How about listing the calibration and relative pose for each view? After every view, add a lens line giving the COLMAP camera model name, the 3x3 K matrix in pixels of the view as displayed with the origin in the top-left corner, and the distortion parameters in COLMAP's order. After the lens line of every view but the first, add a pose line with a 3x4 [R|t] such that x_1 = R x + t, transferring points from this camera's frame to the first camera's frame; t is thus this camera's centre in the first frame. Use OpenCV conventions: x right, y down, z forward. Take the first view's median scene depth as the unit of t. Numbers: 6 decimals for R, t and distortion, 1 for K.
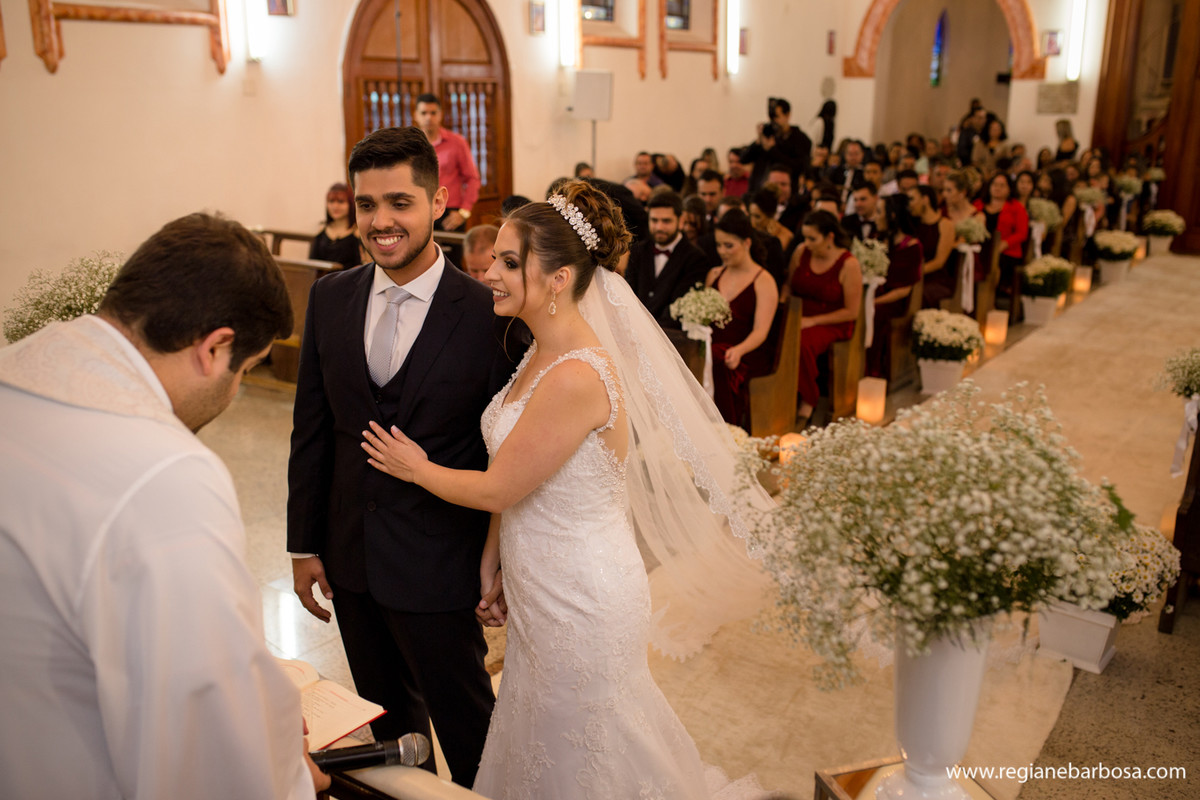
lens RADIAL K [[1201.9, 0, 619.4], [0, 1201.9, 393.3], [0, 0, 1]] dist [-0.006518, 0.010649]
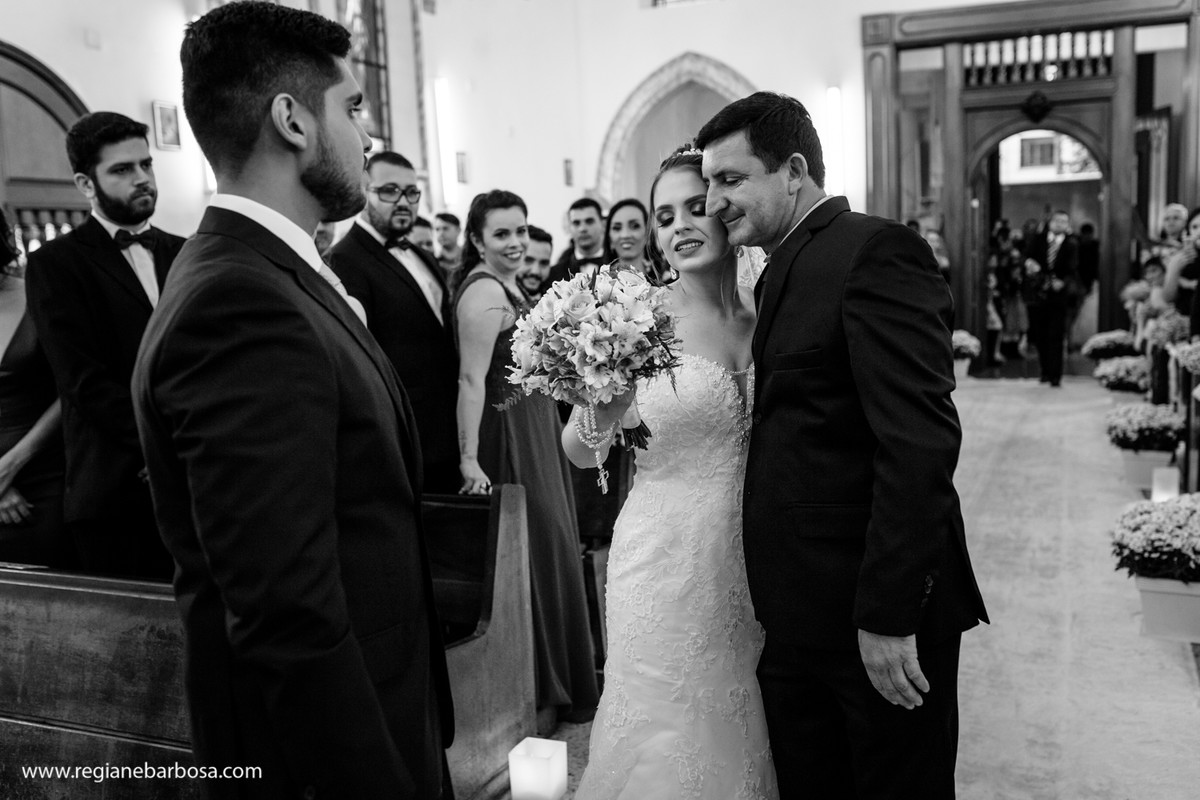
lens RADIAL K [[1201.9, 0, 619.4], [0, 1201.9, 393.3], [0, 0, 1]] dist [-0.006518, 0.010649]
pose [[0.978759, -0.079464, 0.188988, 0.034755], [0.104981, 0.986061, -0.129084, -0.016356], [-0.176096, 0.146182, 0.973458, 0.165019]]
